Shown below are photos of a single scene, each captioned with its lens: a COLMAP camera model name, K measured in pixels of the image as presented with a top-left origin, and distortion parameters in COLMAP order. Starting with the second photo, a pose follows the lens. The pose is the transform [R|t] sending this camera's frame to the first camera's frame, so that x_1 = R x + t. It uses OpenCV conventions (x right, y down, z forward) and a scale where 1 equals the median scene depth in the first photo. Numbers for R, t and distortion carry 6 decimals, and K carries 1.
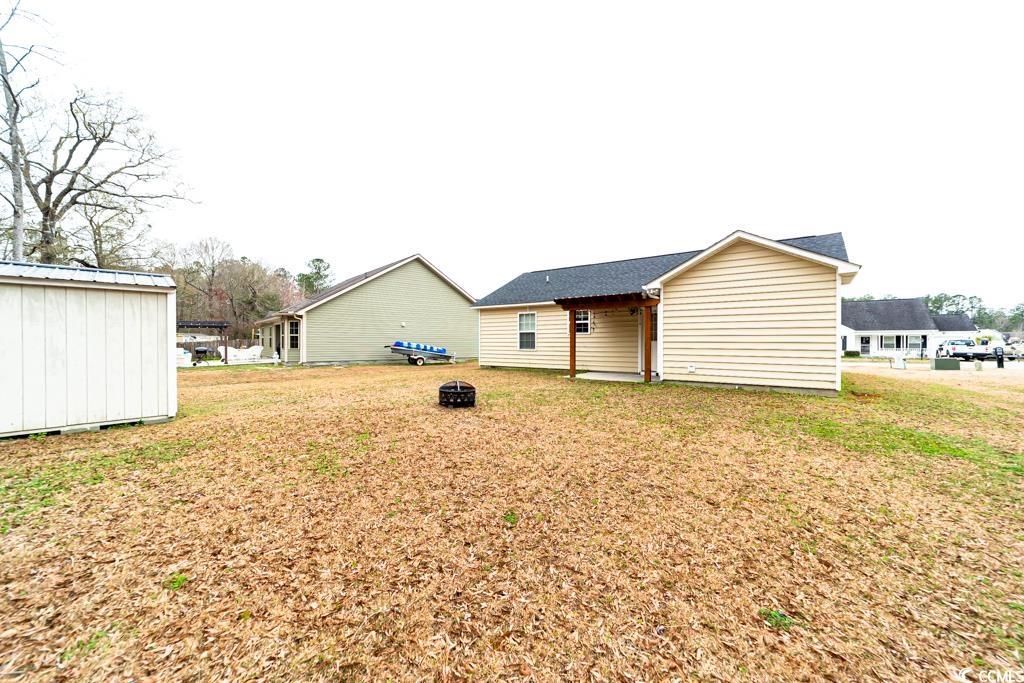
lens RADIAL K [[419.8, 0, 540.6], [0, 419.8, 342.7], [0, 0, 1]] dist [-0.014592, 0.007226]
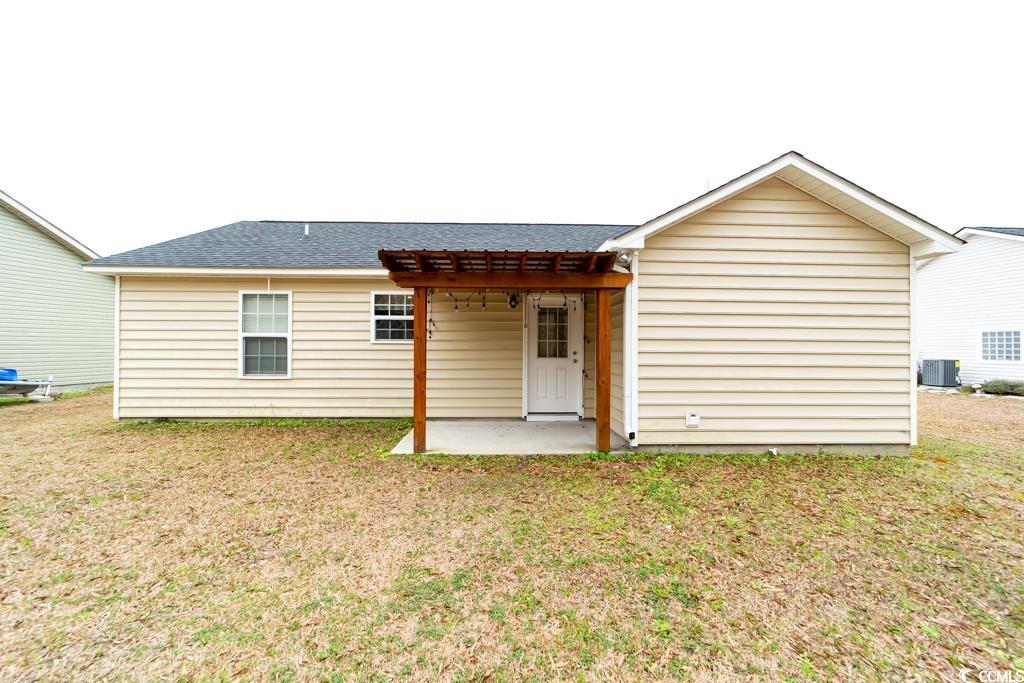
lens RADIAL K [[419.8, 0, 540.6], [0, 419.8, 342.7], [0, 0, 1]] dist [-0.014592, 0.007226]
pose [[0.815206, 0.007523, 0.579122, -0.050441], [-0.005003, 0.999970, -0.005947, -0.017280], [-0.579150, 0.001950, 0.815219, 0.483262]]
